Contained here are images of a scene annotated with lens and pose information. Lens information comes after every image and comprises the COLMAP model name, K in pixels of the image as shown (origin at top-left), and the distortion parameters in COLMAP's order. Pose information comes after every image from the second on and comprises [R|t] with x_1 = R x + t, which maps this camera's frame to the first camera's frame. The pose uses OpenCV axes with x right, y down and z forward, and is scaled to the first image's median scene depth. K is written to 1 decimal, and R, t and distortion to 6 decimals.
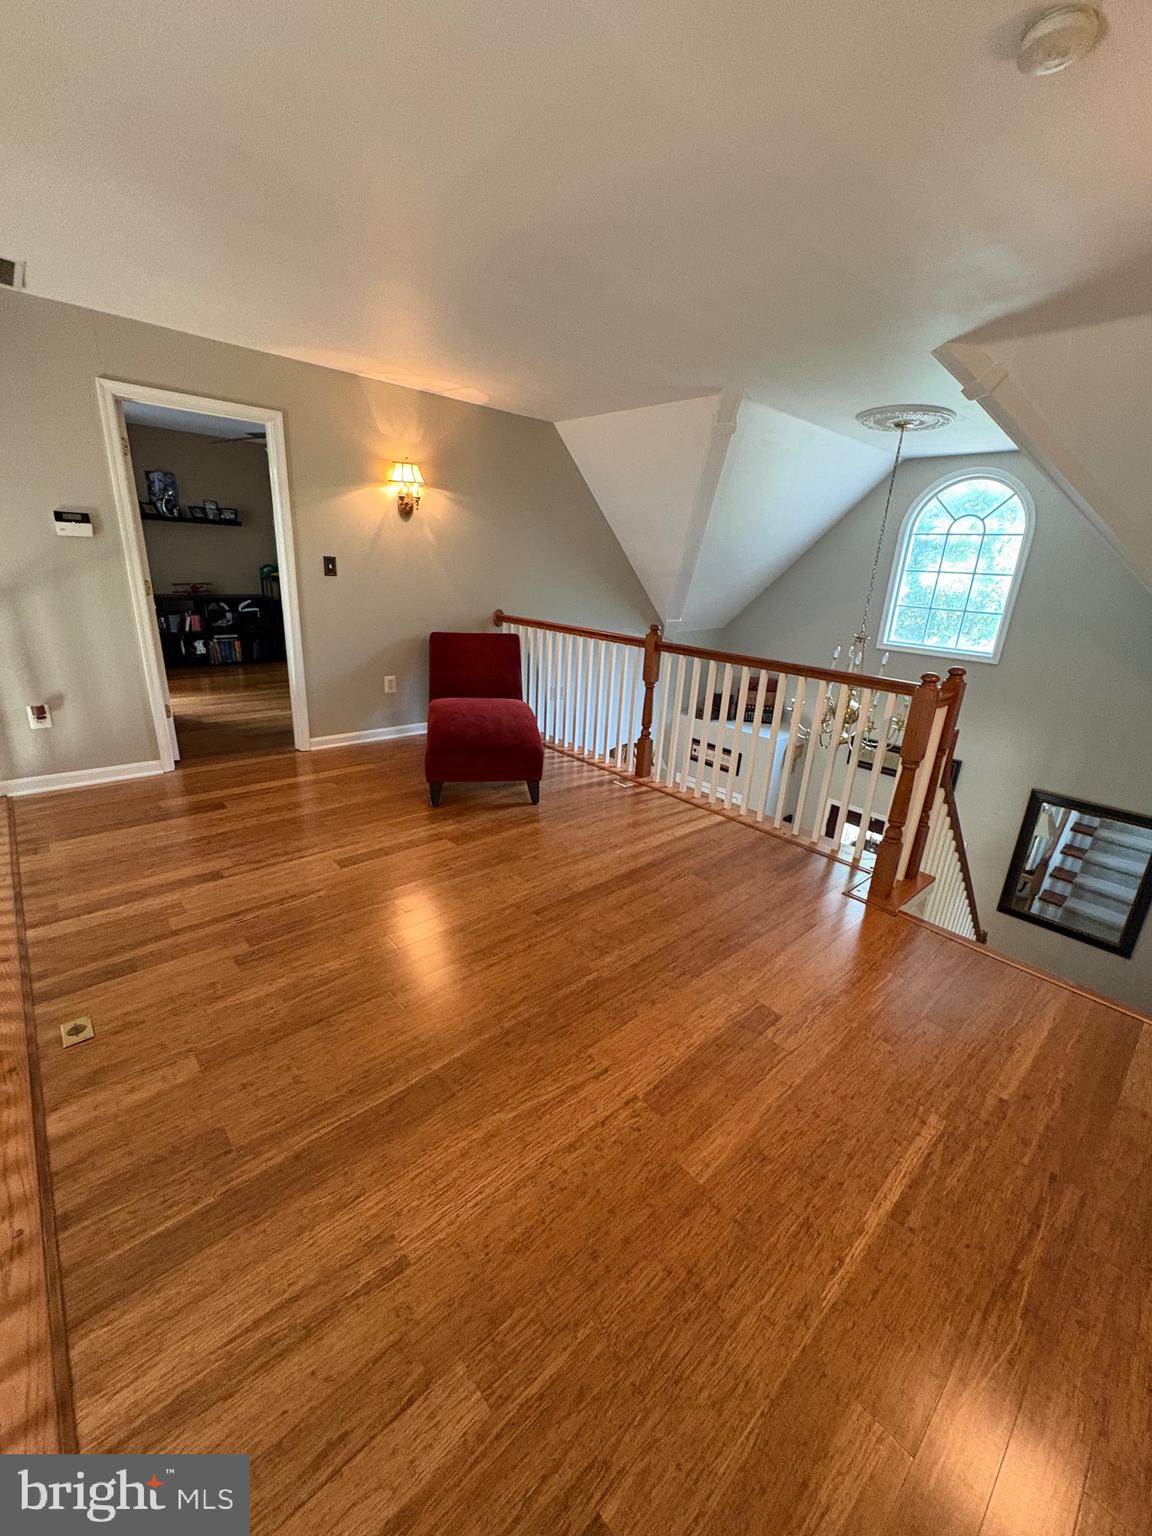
lens RADIAL K [[611.3, 0, 576.0], [0, 611.3, 768.0], [0, 0, 1]] dist [-0.000425, -0.000013]
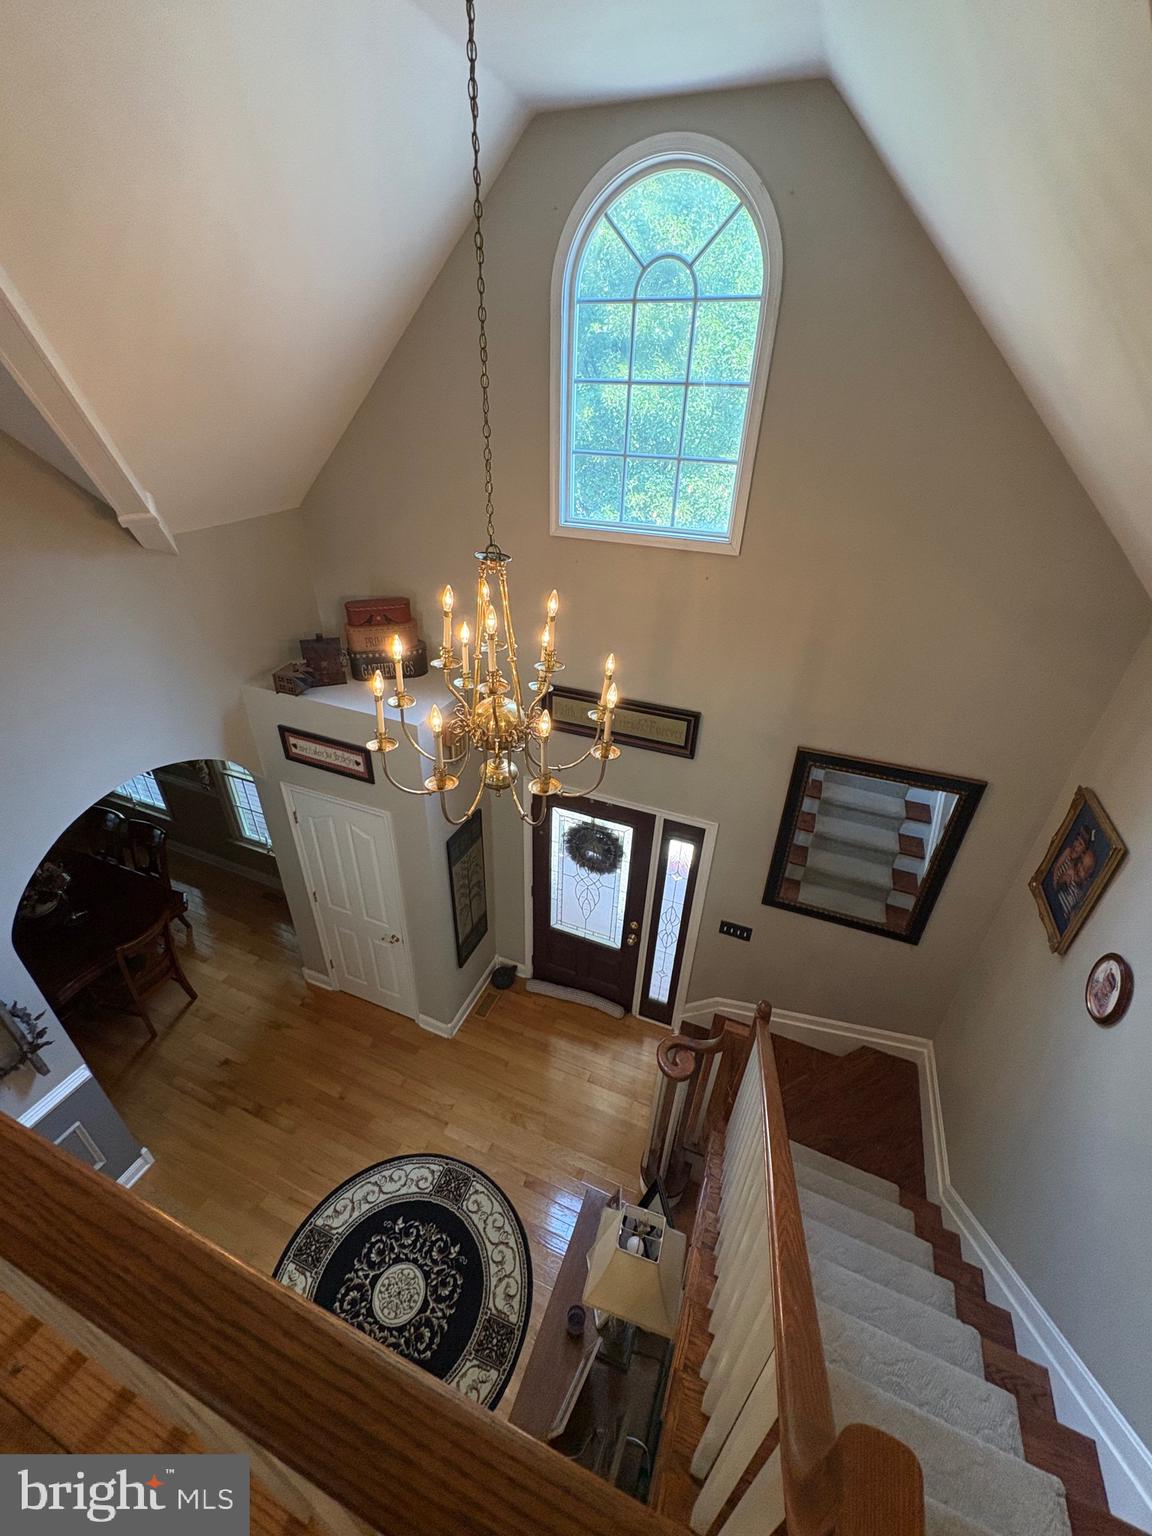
lens RADIAL K [[611.3, 0, 576.0], [0, 611.3, 768.0], [0, 0, 1]] dist [-0.000425, -0.000013]
pose [[0.899200, -0.255876, 0.354918, 0.284543], [0.165862, 0.949972, 0.264658, -0.153482], [-0.404881, -0.179113, 0.896655, 0.487939]]
